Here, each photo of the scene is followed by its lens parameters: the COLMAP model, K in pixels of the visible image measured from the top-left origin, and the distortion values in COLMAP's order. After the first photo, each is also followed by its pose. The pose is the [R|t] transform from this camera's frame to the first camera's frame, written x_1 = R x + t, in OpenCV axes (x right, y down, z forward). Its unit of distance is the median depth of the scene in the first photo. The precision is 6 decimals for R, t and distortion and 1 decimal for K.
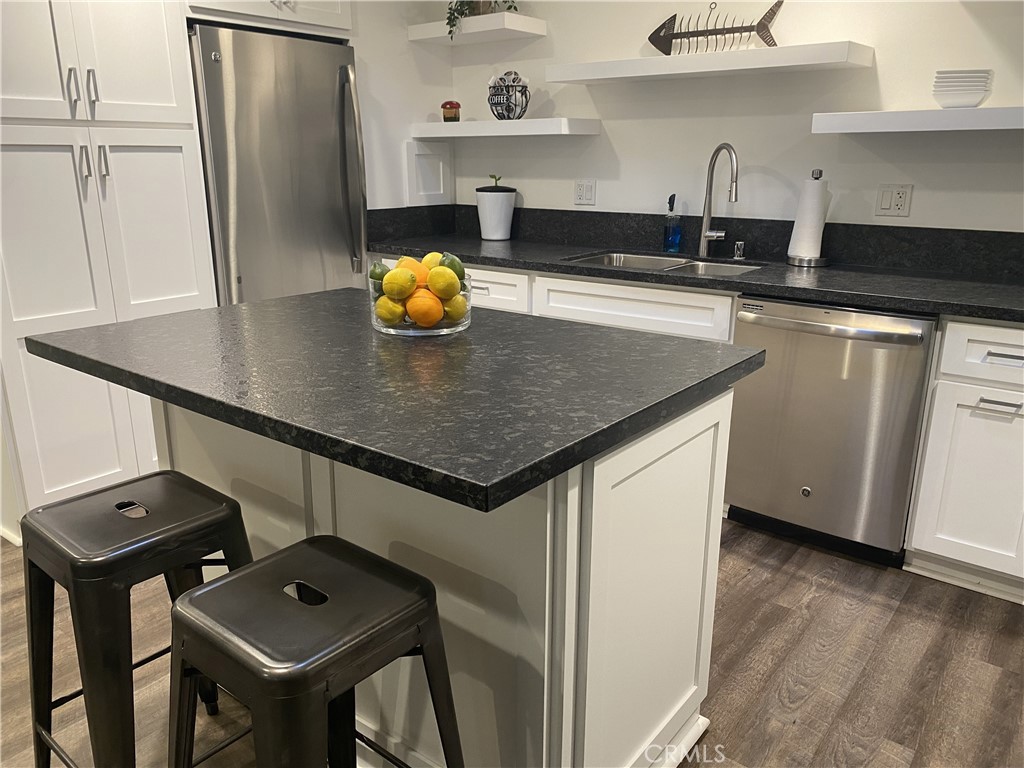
lens RADIAL K [[782.2, 0, 516.2], [0, 782.2, 387.2], [0, 0, 1]] dist [0.040262, -0.067889]
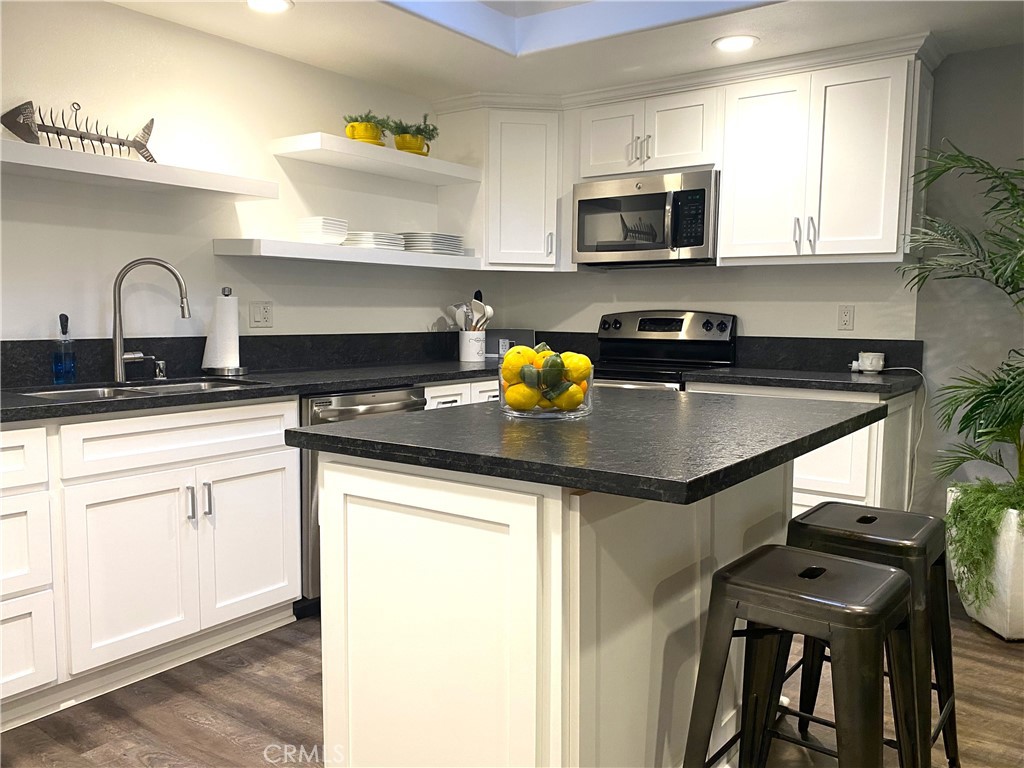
lens RADIAL K [[811.2, 0, 510.7], [0, 811.2, 400.8], [0, 0, 1]] dist [0.012850, -0.033768]
pose [[-0.032124, -0.108210, 0.993609, -0.672092], [0.275204, 0.954737, 0.112874, -0.129572], [-0.960849, 0.277071, -0.000890, 0.590469]]
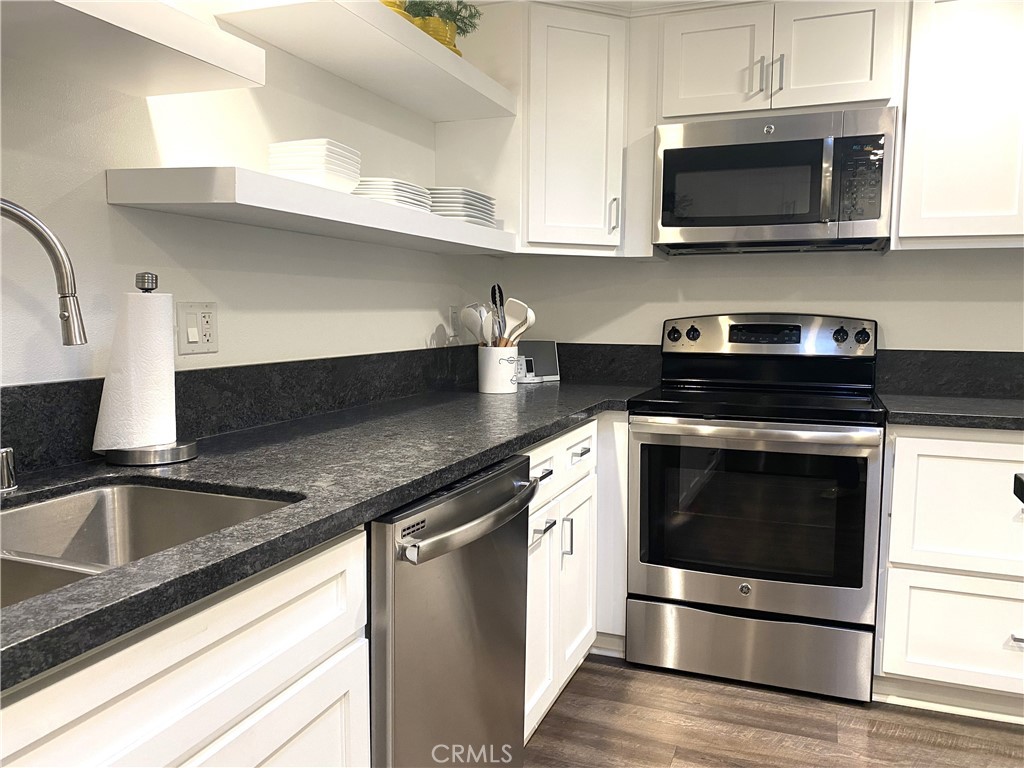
lens RADIAL K [[782.2, 0, 516.5], [0, 782.2, 394.8], [0, 0, 1]] dist [0.040262, -0.067889]
pose [[-0.292023, -0.104785, 0.950654, -0.151449], [0.265280, 0.946105, 0.185773, -0.206909], [-0.918884, 0.306440, -0.248487, 0.823708]]
